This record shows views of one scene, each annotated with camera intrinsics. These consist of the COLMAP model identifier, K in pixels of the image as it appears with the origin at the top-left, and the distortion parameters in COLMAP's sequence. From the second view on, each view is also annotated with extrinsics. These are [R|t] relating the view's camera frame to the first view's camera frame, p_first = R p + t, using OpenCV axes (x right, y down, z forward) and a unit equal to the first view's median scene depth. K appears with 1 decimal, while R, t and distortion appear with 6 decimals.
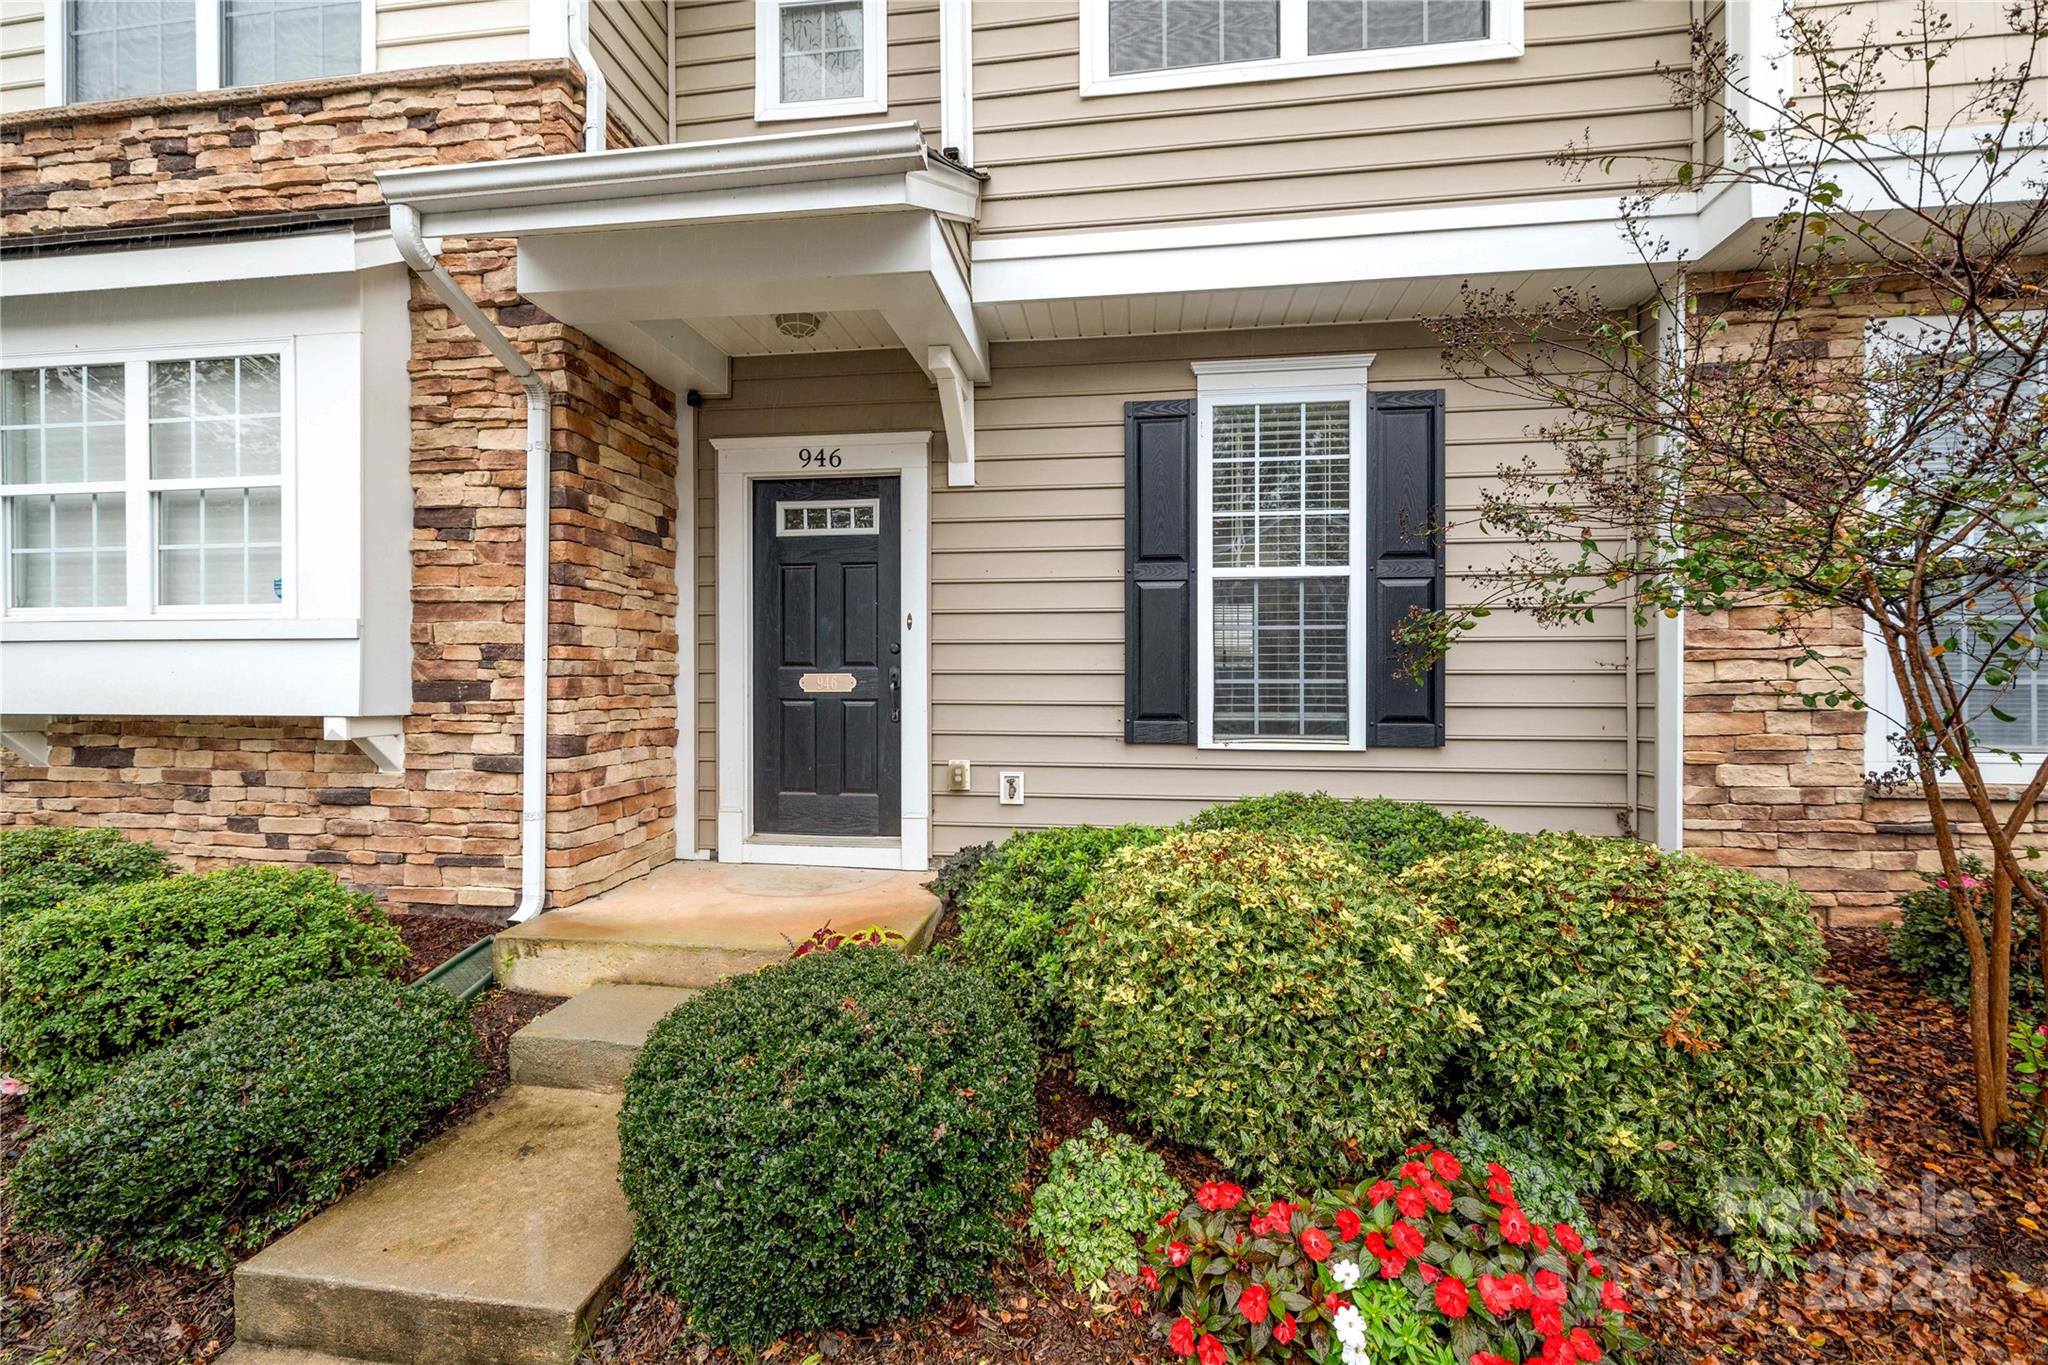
lens RADIAL K [[808.5, 0, 1036.0], [0, 808.5, 681.6], [0, 0, 1]] dist [-0.000621, 0.000045]
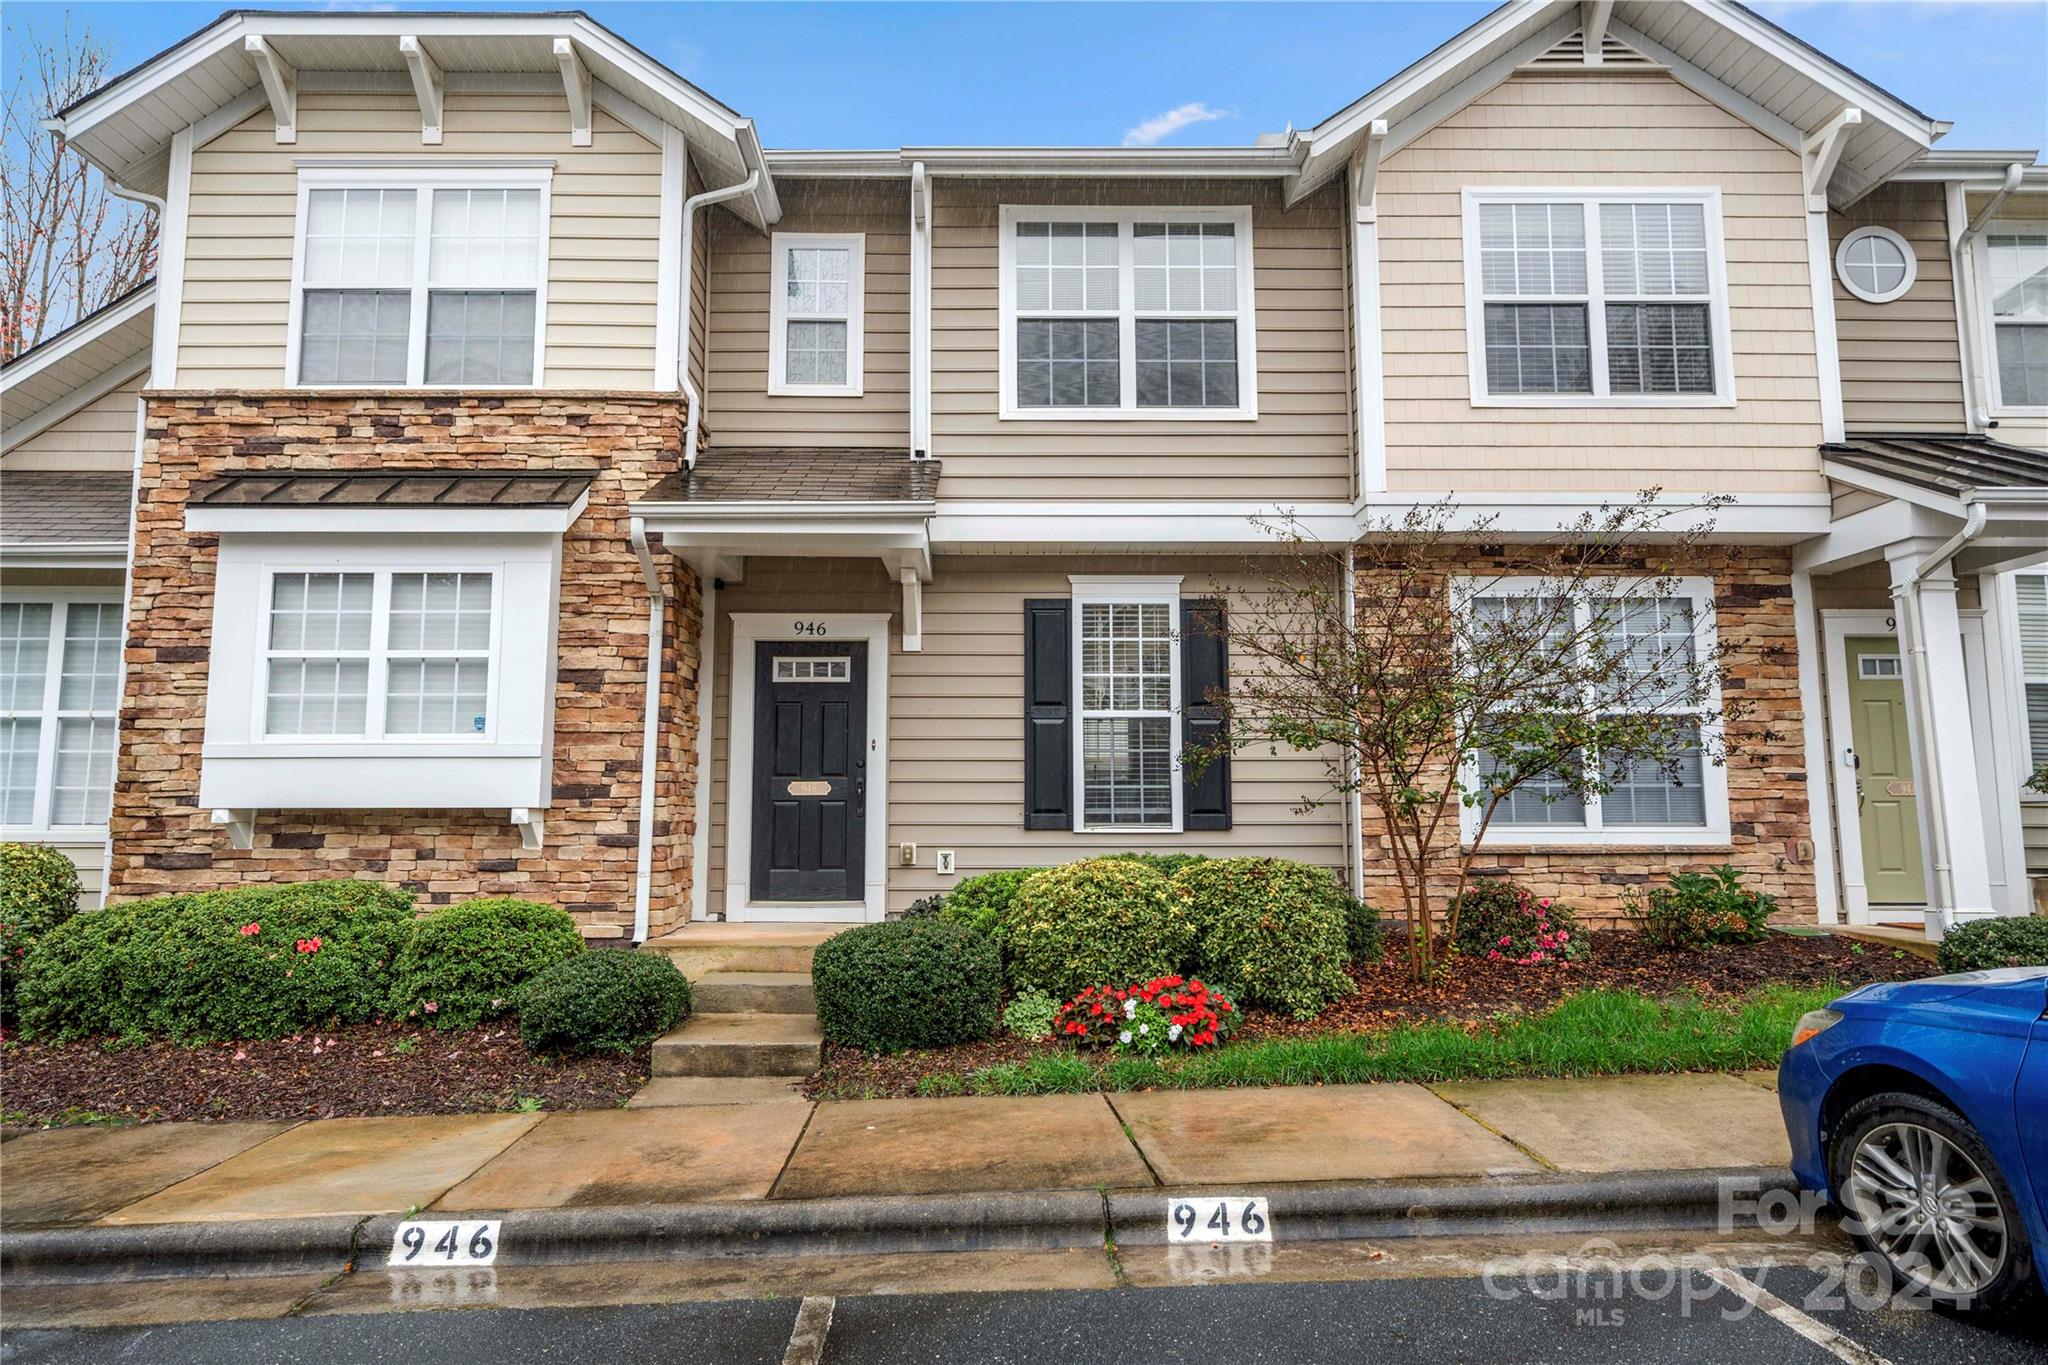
lens RADIAL K [[1231.8, 0, 1021.8], [0, 1231.8, 680.8], [0, 0, 1]] dist [0.005041, 0.000832]
pose [[0.987536, 0.013737, 0.156795, -0.275402], [0.002765, 0.994517, -0.104543, 0.046523], [-0.157372, 0.103673, 0.982083, -1.344051]]
